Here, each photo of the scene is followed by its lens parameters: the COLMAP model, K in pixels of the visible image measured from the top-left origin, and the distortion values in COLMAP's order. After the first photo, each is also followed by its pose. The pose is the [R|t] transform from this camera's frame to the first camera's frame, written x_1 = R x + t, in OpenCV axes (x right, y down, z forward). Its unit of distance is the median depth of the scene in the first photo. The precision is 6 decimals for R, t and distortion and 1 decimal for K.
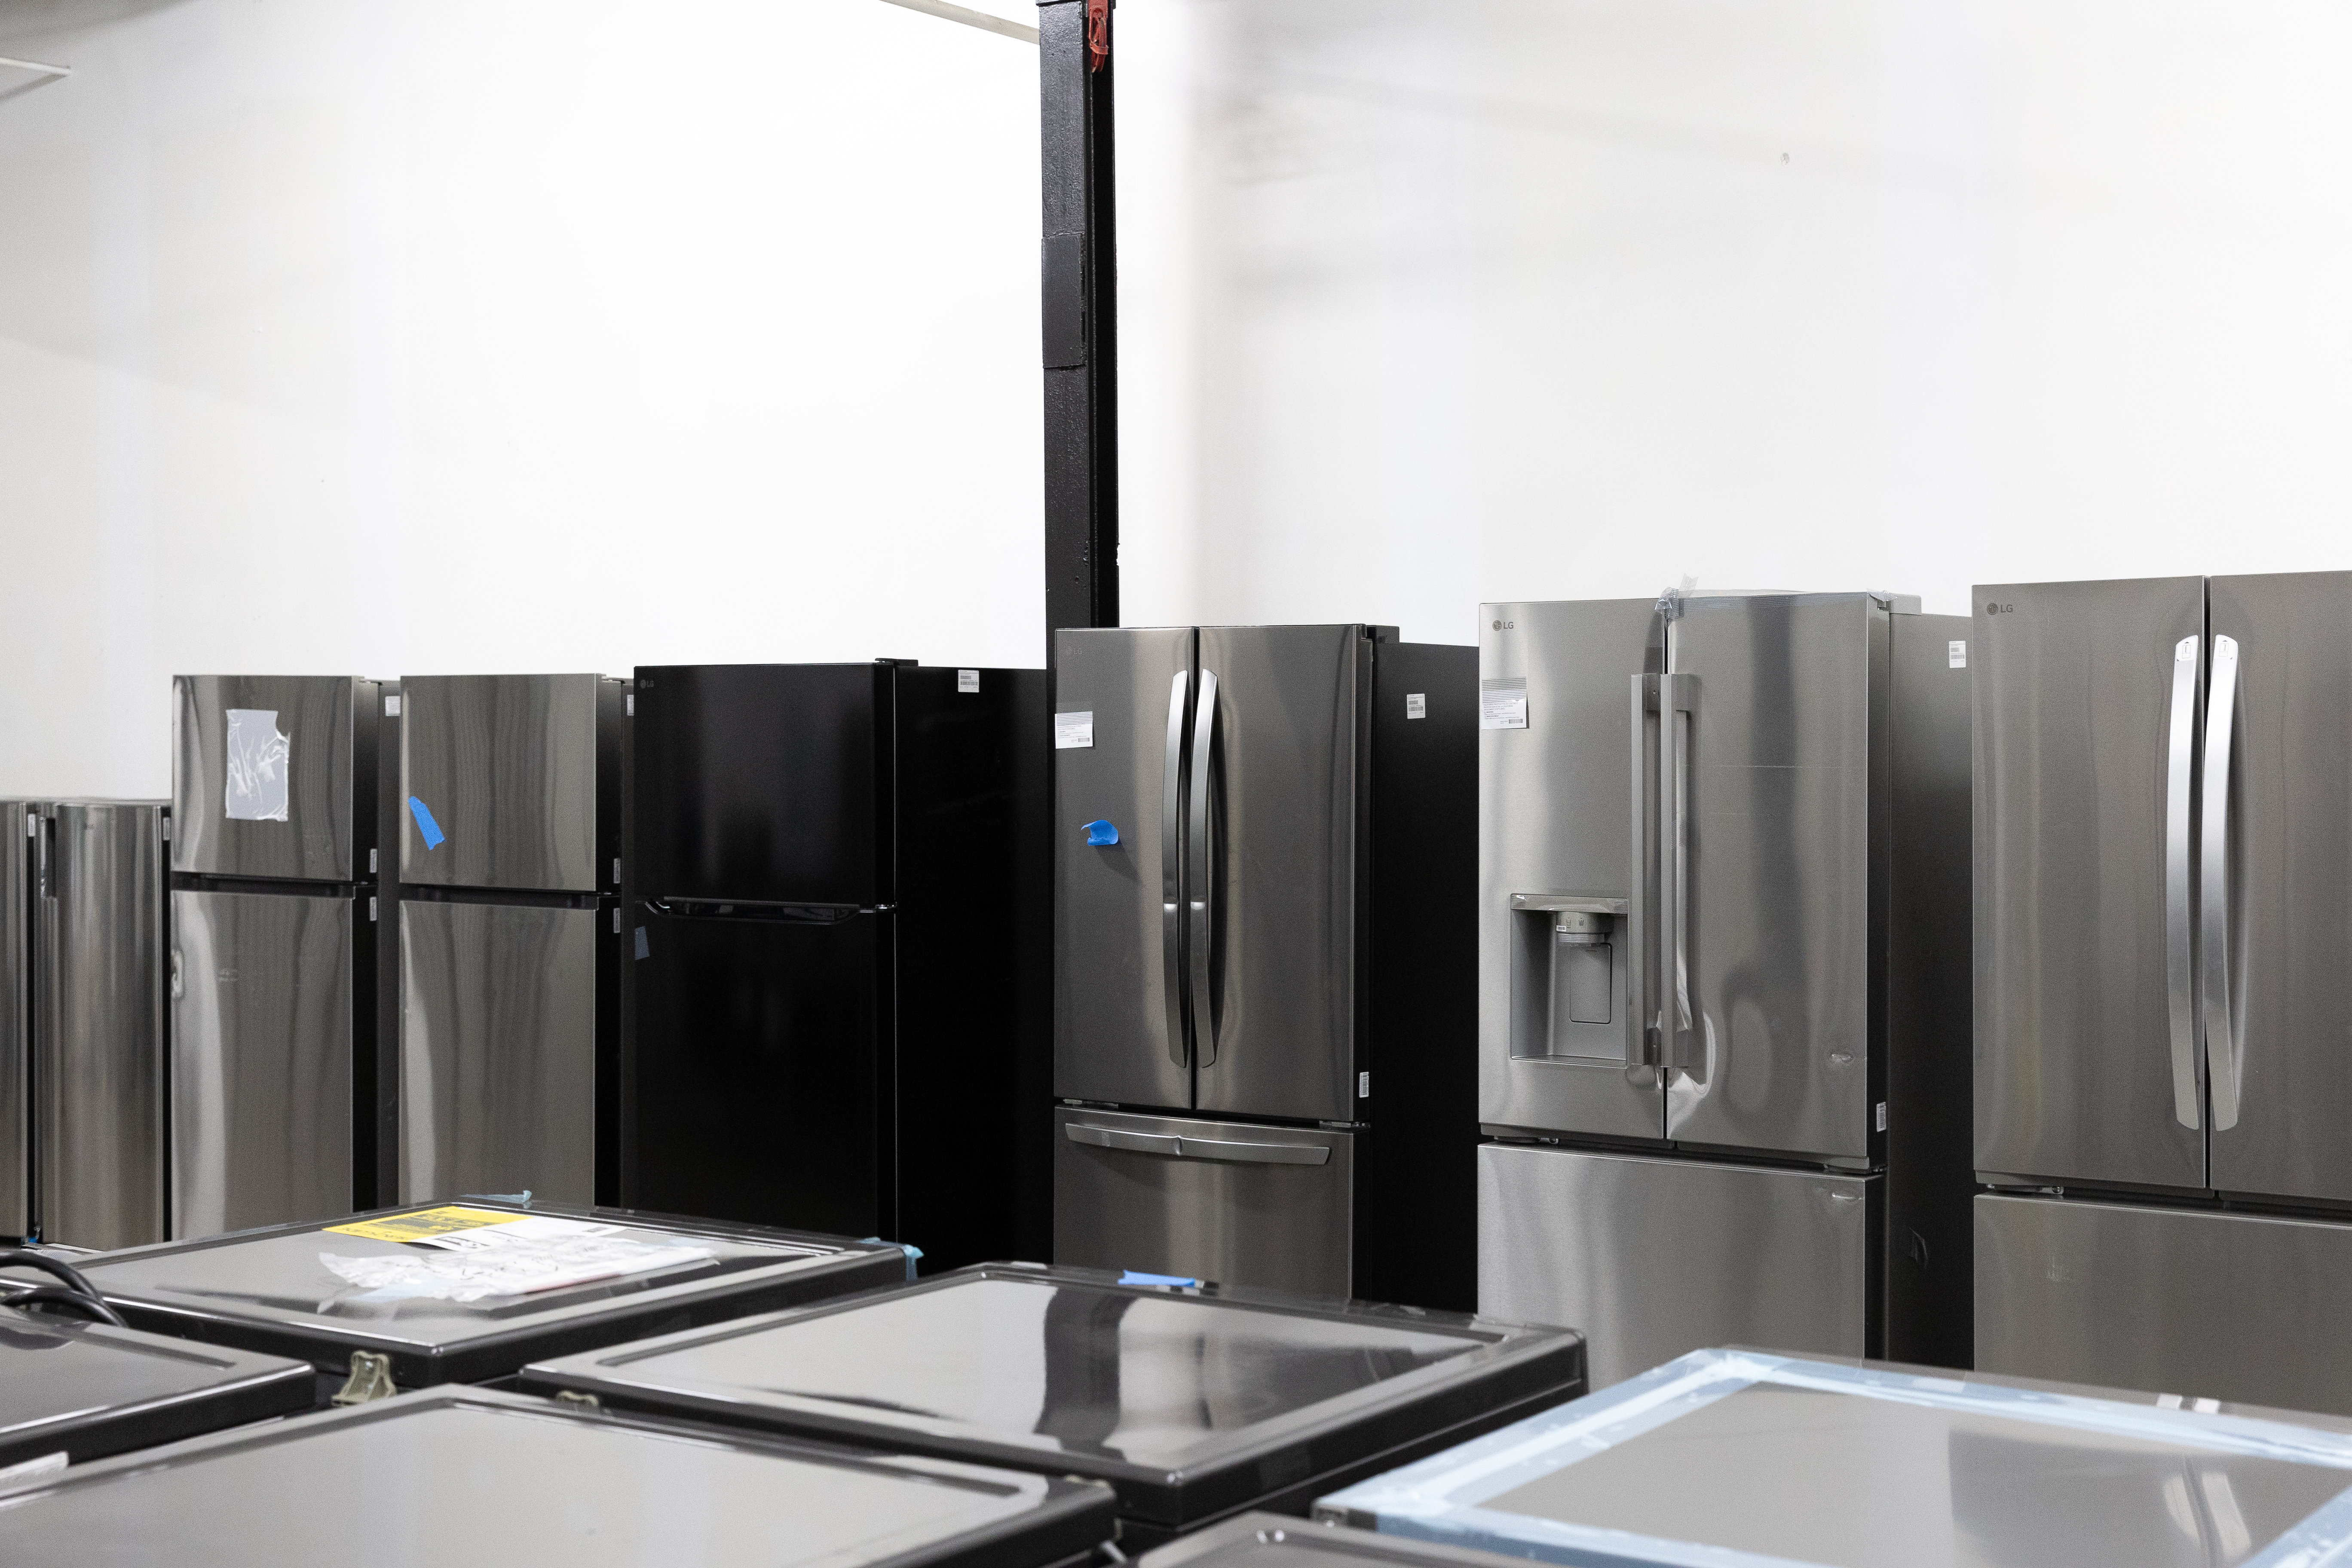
lens RADIAL K [[3159.0, 0, 1176.1], [0, 3159.0, 779.5], [0, 0, 1]] dist [0.009856, 0.000000]
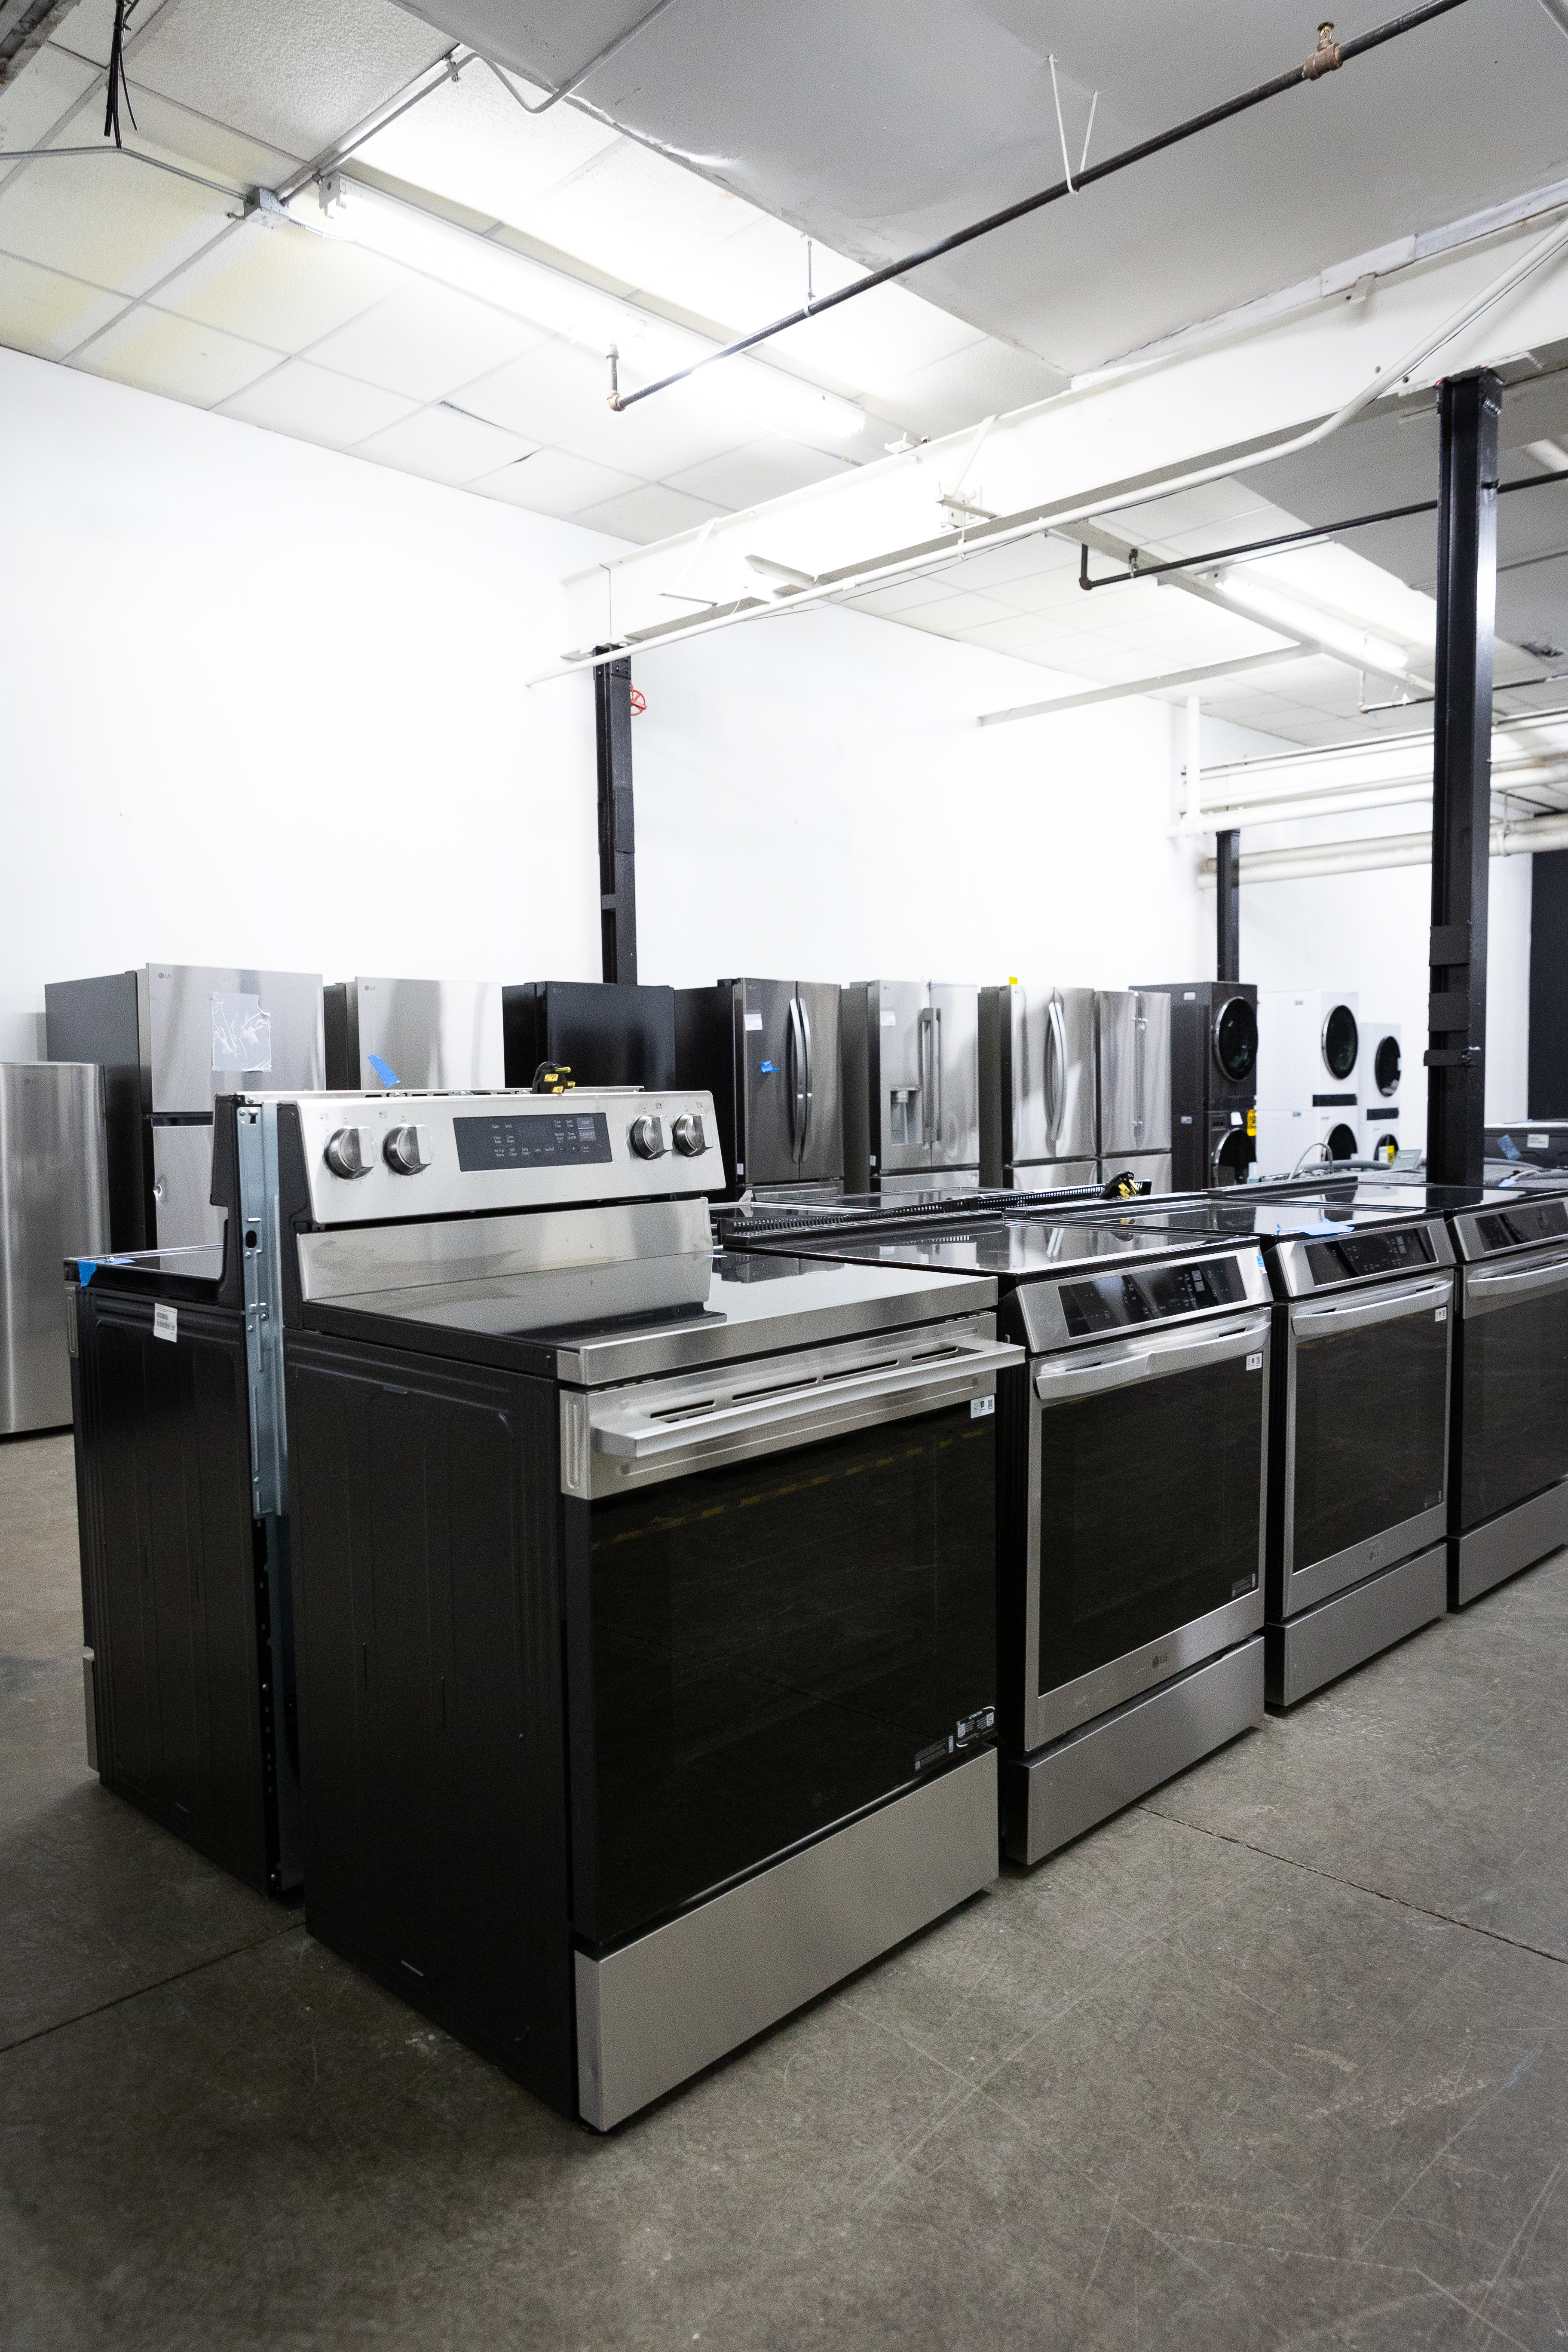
lens RADIAL K [[1586.8, 0, 783.5], [0, 1586.8, 1181.3], [0, 0, 1]] dist [-0.001722, -0.000150]
pose [[0.165781, -0.054723, 0.984643, -0.970766], [0.032382, 0.998223, 0.050026, 0.035263], [-0.985631, 0.023591, 0.167258, 0.637626]]
